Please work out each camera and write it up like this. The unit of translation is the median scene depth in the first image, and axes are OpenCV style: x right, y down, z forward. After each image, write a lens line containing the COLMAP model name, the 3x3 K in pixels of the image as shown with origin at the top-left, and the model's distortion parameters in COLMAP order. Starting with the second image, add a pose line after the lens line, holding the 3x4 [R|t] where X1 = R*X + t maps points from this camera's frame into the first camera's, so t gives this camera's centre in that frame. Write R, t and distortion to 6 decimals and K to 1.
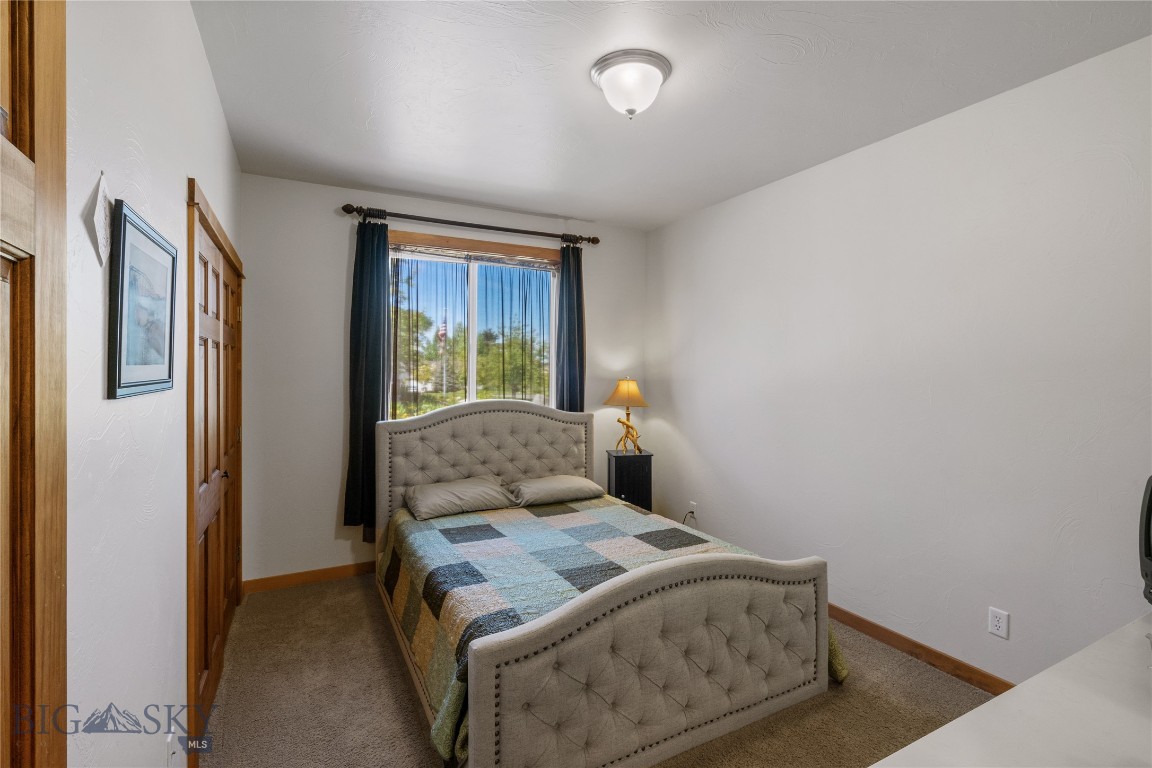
lens RADIAL K [[532.8, 0, 575.6], [0, 532.8, 371.4], [0, 0, 1]] dist [-0.001409, 0.000005]
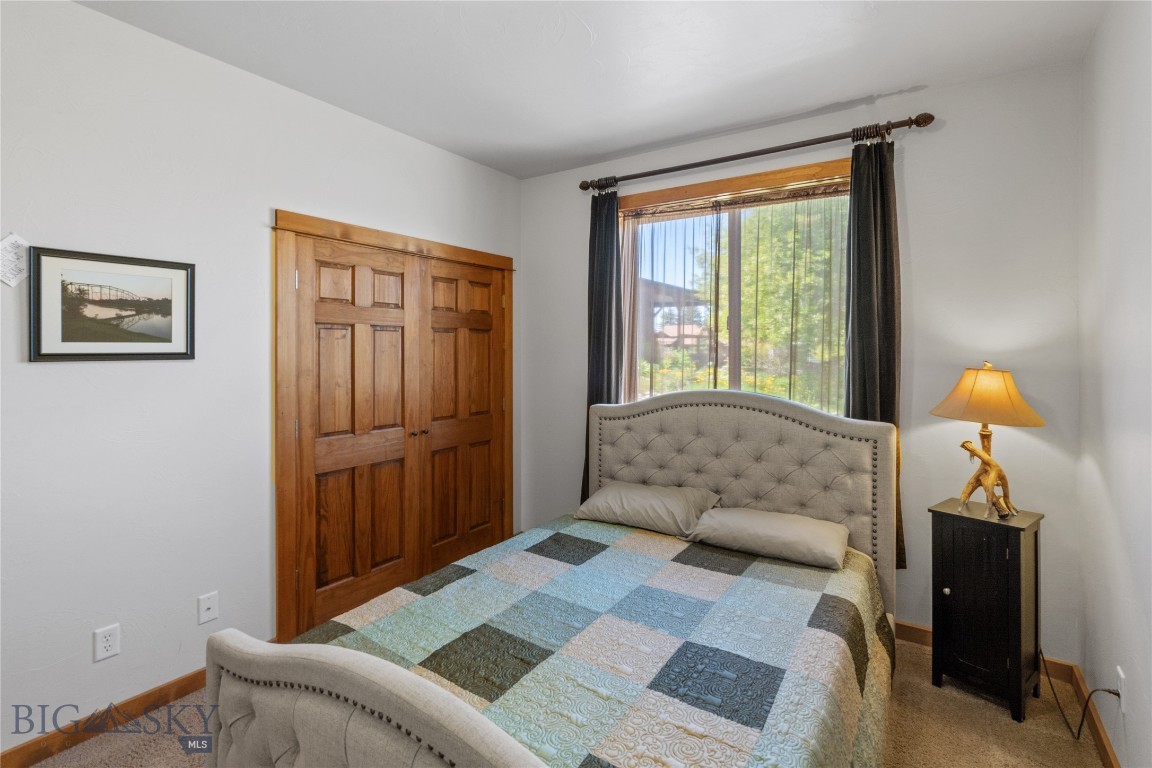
lens RADIAL K [[550.3, 0, 576.6], [0, 550.3, 349.8], [0, 0, 1]] dist [-0.000274, 0.000032]
pose [[0.482102, 0.002706, -0.876111, 0.407274], [-0.002456, 0.999995, 0.001737, -0.003090], [0.876112, 0.001314, 0.482106, 0.440033]]
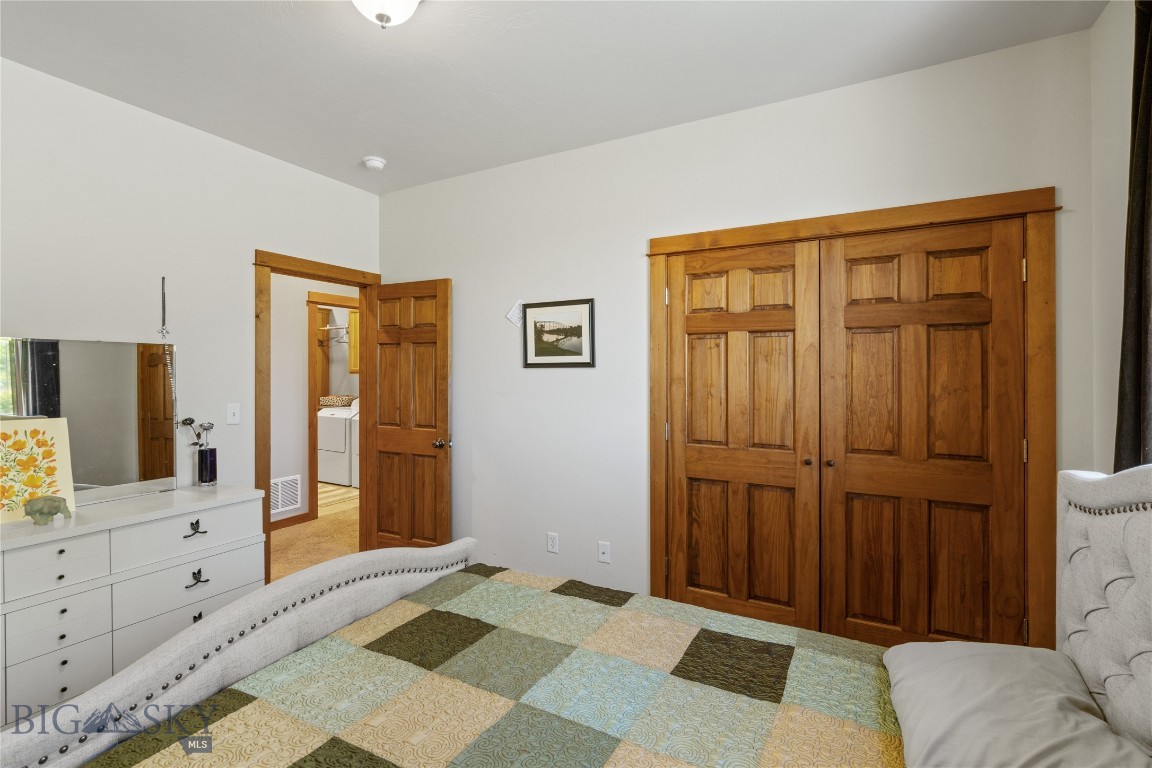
lens RADIAL K [[532.8, 0, 575.6], [0, 532.8, 371.4], [0, 0, 1]] dist [-0.001409, 0.000005]
pose [[-0.827882, 0.002551, -0.560897, 0.165697], [0.001912, 0.999997, 0.001725, 0.013337], [0.560899, 0.000356, -0.827884, 0.986012]]
